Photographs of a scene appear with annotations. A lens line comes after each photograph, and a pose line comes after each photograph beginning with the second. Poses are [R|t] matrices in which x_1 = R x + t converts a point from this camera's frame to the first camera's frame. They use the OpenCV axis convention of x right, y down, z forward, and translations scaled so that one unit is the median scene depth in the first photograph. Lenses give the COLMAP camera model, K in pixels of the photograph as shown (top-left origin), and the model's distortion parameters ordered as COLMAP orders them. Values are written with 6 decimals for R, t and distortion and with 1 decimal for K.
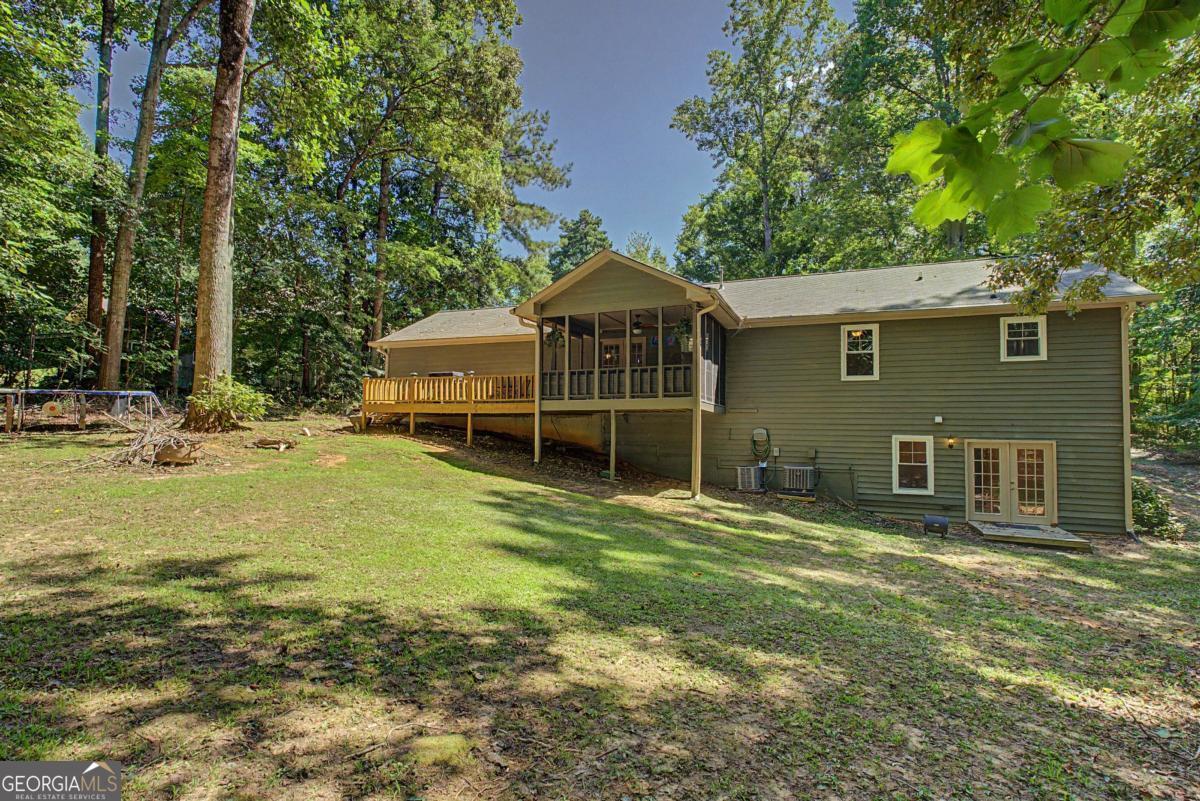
lens RADIAL K [[592.1, 0, 601.6], [0, 592.1, 380.9], [0, 0, 1]] dist [-0.000967, -0.000487]
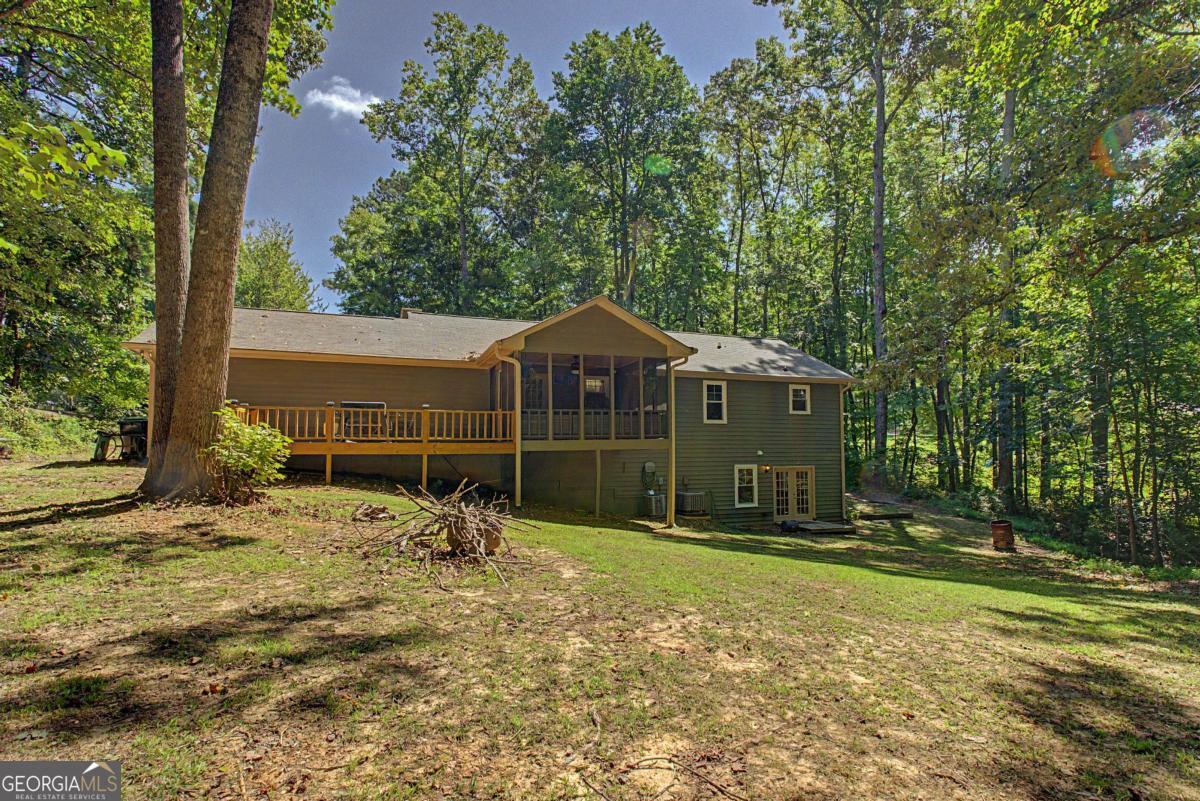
lens RADIAL K [[599.5, 0, 600.0], [0, 599.5, 400.5], [0, 0, 1]] dist [-0.002668, -0.000364]
pose [[0.716697, 0.039681, 0.696255, -0.691417], [-0.042904, 0.998998, -0.012771, -0.024572], [-0.696064, -0.020719, 0.717681, 0.231517]]
